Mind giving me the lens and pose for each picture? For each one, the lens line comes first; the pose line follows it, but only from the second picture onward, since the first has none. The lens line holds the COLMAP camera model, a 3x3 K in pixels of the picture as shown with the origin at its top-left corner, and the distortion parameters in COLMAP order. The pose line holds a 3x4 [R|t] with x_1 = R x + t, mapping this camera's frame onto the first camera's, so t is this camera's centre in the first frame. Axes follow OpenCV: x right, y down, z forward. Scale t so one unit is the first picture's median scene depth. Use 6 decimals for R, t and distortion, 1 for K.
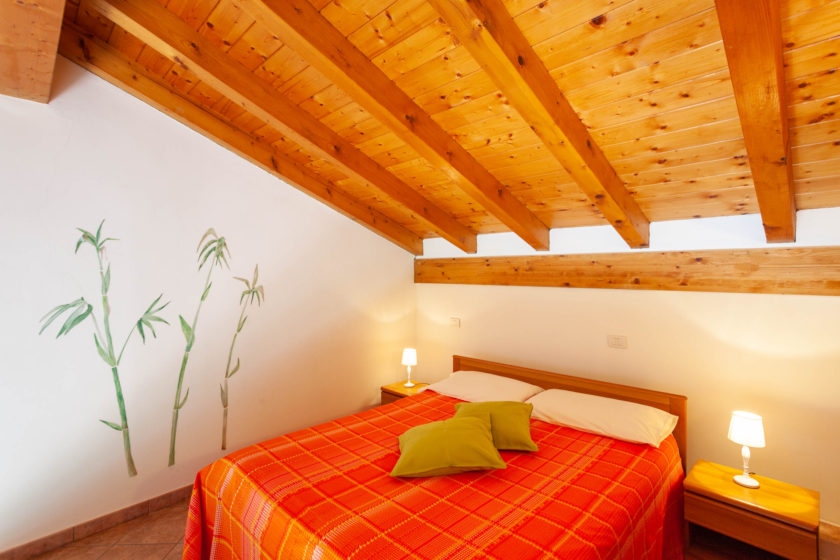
lens RADIAL K [[396.9, 0, 421.7], [0, 396.9, 267.7], [0, 0, 1]] dist [0.000409, -0.000024]
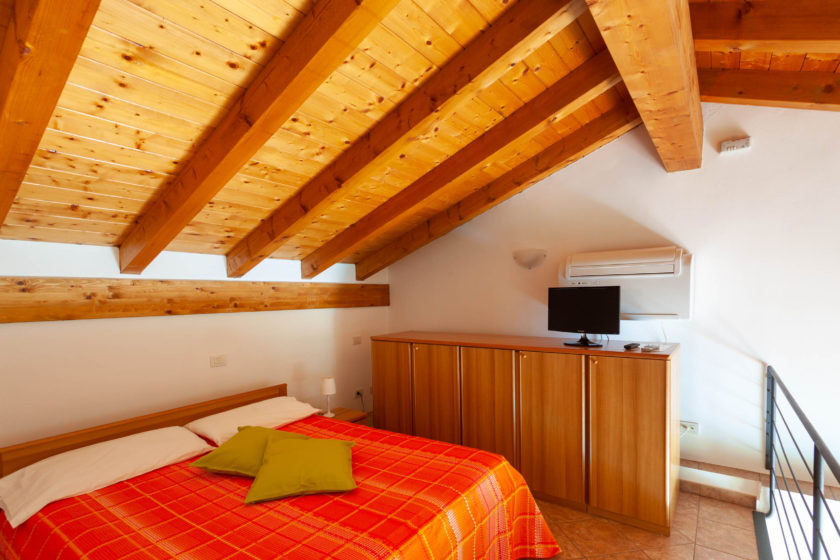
lens RADIAL K [[414.0, 0, 423.4], [0, 414.0, 309.2], [0, 0, 1]] dist [0.002360, 0.000294]
pose [[-0.156688, -0.032431, 0.987116, -0.737253], [0.006503, 0.999405, 0.033867, 0.006952], [-0.987627, 0.011726, -0.156384, 0.615672]]
